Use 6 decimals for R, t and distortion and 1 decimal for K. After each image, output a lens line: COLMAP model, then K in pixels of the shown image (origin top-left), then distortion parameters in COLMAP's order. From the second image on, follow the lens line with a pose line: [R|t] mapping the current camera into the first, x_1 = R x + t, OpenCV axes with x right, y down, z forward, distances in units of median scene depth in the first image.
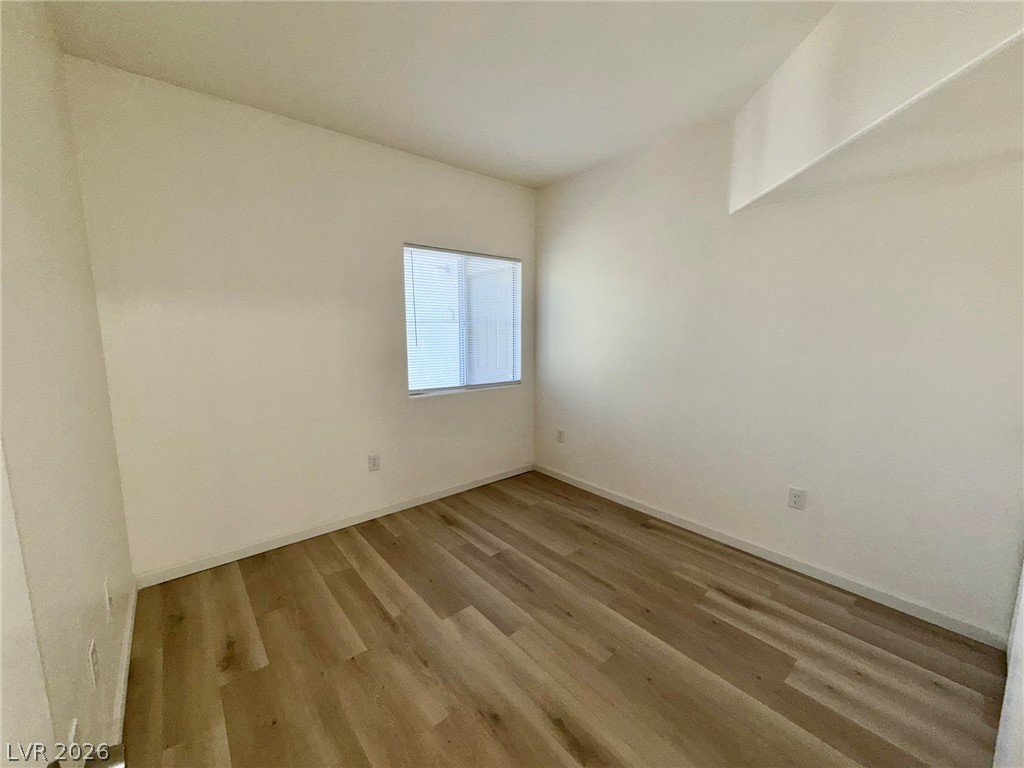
lens RADIAL K [[410.6, 0, 507.3], [0, 410.6, 384.2], [0, 0, 1]] dist [0.000191, 0.000072]
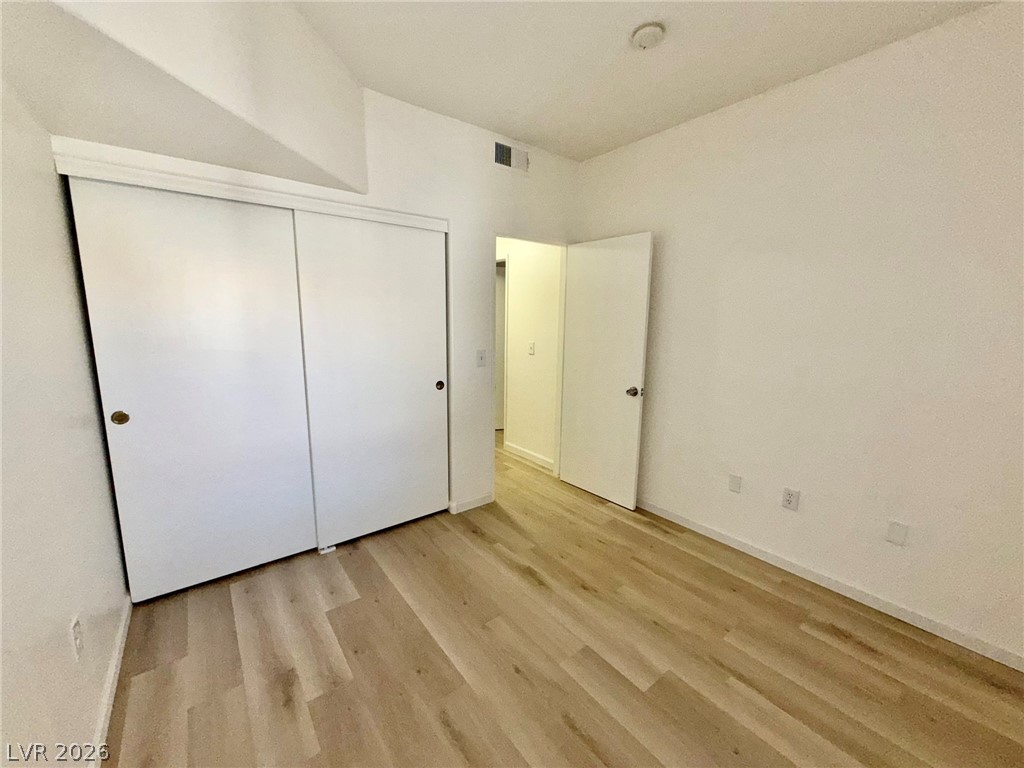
lens RADIAL K [[410.6, 0, 507.3], [0, 410.6, 384.2], [0, 0, 1]] dist [0.000191, 0.000072]
pose [[-0.999220, -0.017152, 0.035560, 0.153019], [-0.005694, 0.953890, 0.300103, -0.237160], [-0.039067, 0.299666, -0.953244, 1.633665]]
